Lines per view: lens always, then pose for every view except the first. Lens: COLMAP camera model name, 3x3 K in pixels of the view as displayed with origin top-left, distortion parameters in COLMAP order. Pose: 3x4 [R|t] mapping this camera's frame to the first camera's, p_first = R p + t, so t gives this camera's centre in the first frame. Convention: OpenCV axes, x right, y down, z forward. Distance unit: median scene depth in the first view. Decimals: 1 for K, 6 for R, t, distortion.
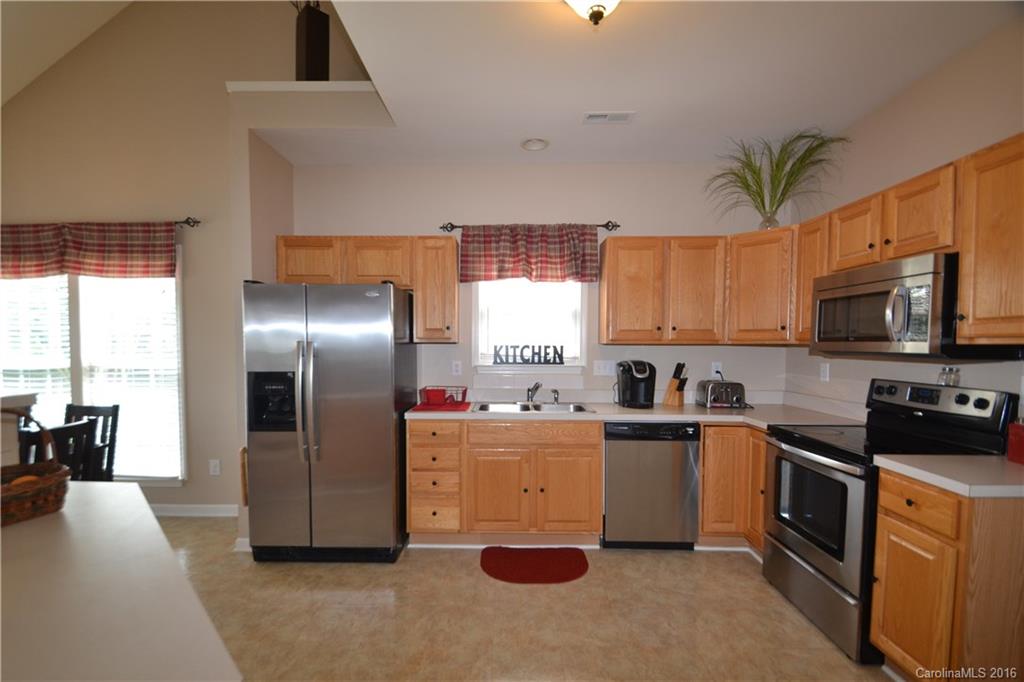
lens RADIAL K [[455.2, 0, 492.9], [0, 455.2, 361.5], [0, 0, 1]] dist [-0.001285, -0.000464]
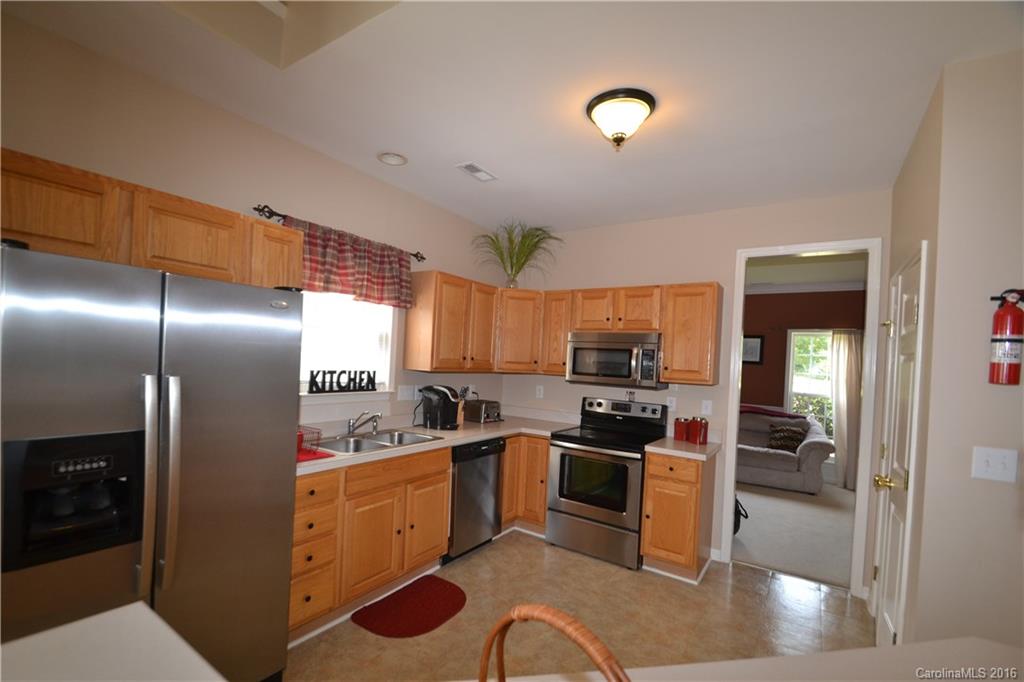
lens RADIAL K [[455.2, 0, 492.9], [0, 455.2, 361.5], [0, 0, 1]] dist [-0.001285, -0.000464]
pose [[0.550531, 0.019289, 0.834592, -0.513719], [-0.014620, 0.999802, -0.013464, -0.046322], [-0.834686, -0.004789, 0.550705, 0.283156]]
